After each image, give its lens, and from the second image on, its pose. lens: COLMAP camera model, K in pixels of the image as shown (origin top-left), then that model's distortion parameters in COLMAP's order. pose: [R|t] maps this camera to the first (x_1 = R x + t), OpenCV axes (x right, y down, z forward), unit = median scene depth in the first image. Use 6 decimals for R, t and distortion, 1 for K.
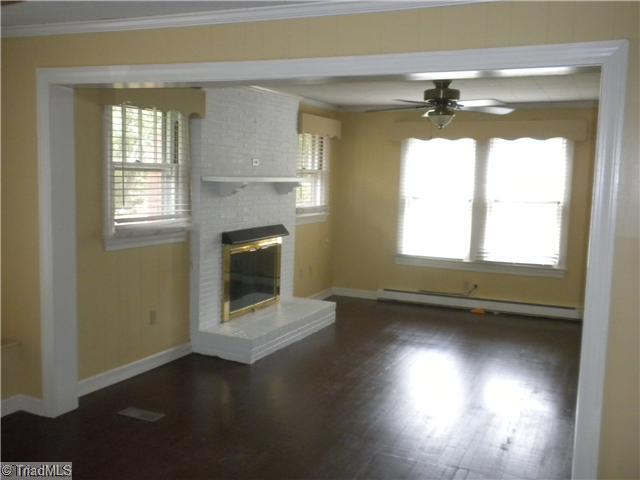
lens RADIAL K [[663.8, 0, 316.6], [0, 663.8, 252.0], [0, 0, 1]] dist [0.017104, 0.007391]
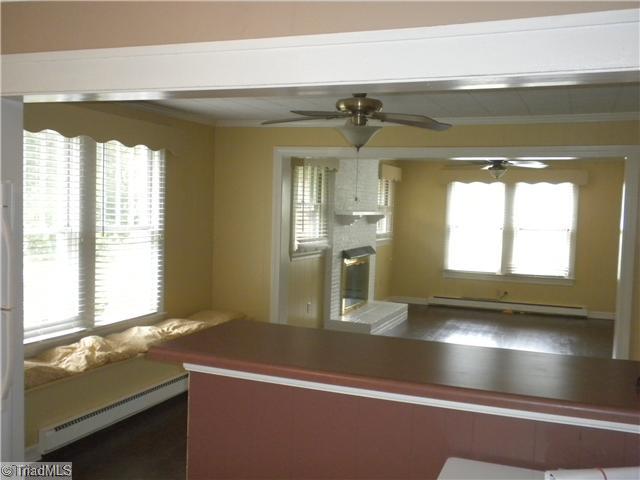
lens RADIAL K [[663.8, 0, 316.6], [0, 663.8, 252.0], [0, 0, 1]] dist [0.017104, 0.007391]
pose [[0.998926, -0.002298, 0.046284, -0.229436], [0.004399, 0.998962, -0.045338, 0.032514], [-0.046132, 0.045492, 0.997899, -0.356903]]
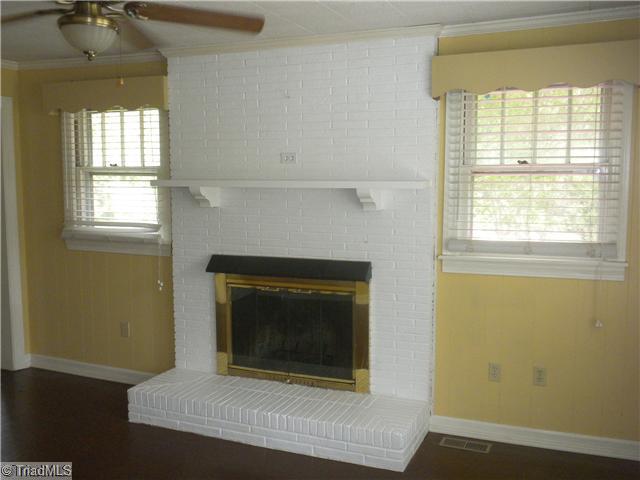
lens RADIAL K [[663.8, 0, 316.6], [0, 663.8, 252.0], [0, 0, 1]] dist [0.017104, 0.007391]
pose [[0.010671, 0.079288, -0.996795, 0.534744], [-0.120384, 0.989703, 0.077435, -0.090688], [0.992670, 0.119171, 0.020106, 0.959300]]
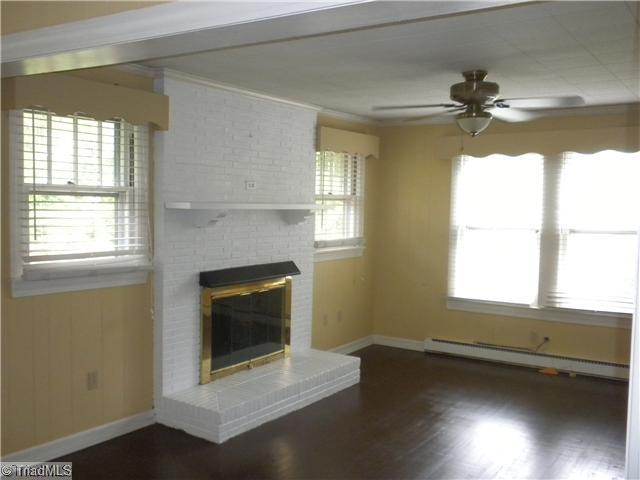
lens RADIAL K [[663.8, 0, 316.6], [0, 663.8, 252.0], [0, 0, 1]] dist [0.017104, 0.007391]
pose [[0.987638, 0.001376, -0.156744, 0.108078], [-0.008707, 0.998899, -0.046093, -0.015413], [0.156508, 0.046888, 0.986563, 0.199701]]
